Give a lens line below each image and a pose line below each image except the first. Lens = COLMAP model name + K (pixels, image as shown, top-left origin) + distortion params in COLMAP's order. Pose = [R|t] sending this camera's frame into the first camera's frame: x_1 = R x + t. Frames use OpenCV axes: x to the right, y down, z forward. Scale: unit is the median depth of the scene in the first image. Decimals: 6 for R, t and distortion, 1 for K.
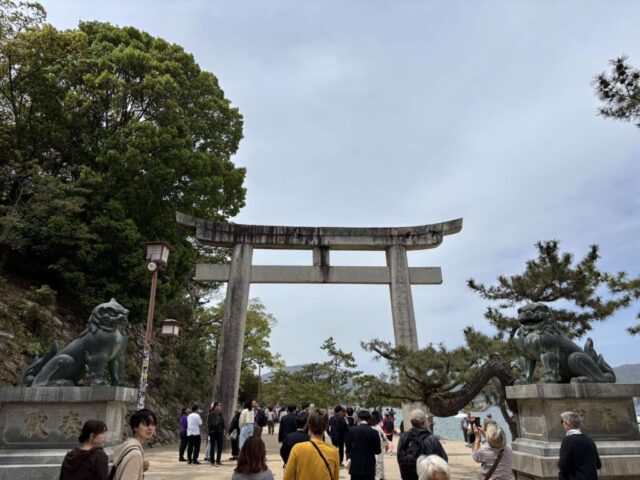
lens RADIAL K [[486.5, 0, 320.0], [0, 486.5, 240.0], [0, 0, 1]] dist [0.079114, -0.091514]
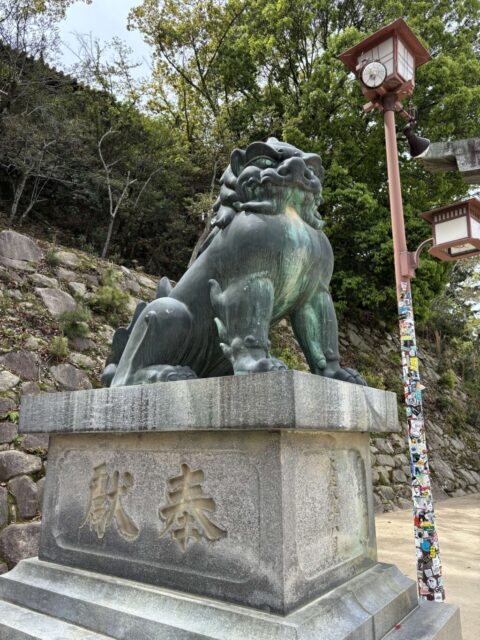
lens RADIAL K [[486.5, 0, 240.0], [0, 486.5, 320.0], [0, 0, 1]] dist [0.079114, -0.091514]
pose [[0.776002, -0.143082, -0.614287, -0.258162], [0.201142, 0.979217, 0.026011, 0.240227], [0.597798, -0.143744, 0.788654, 0.733570]]
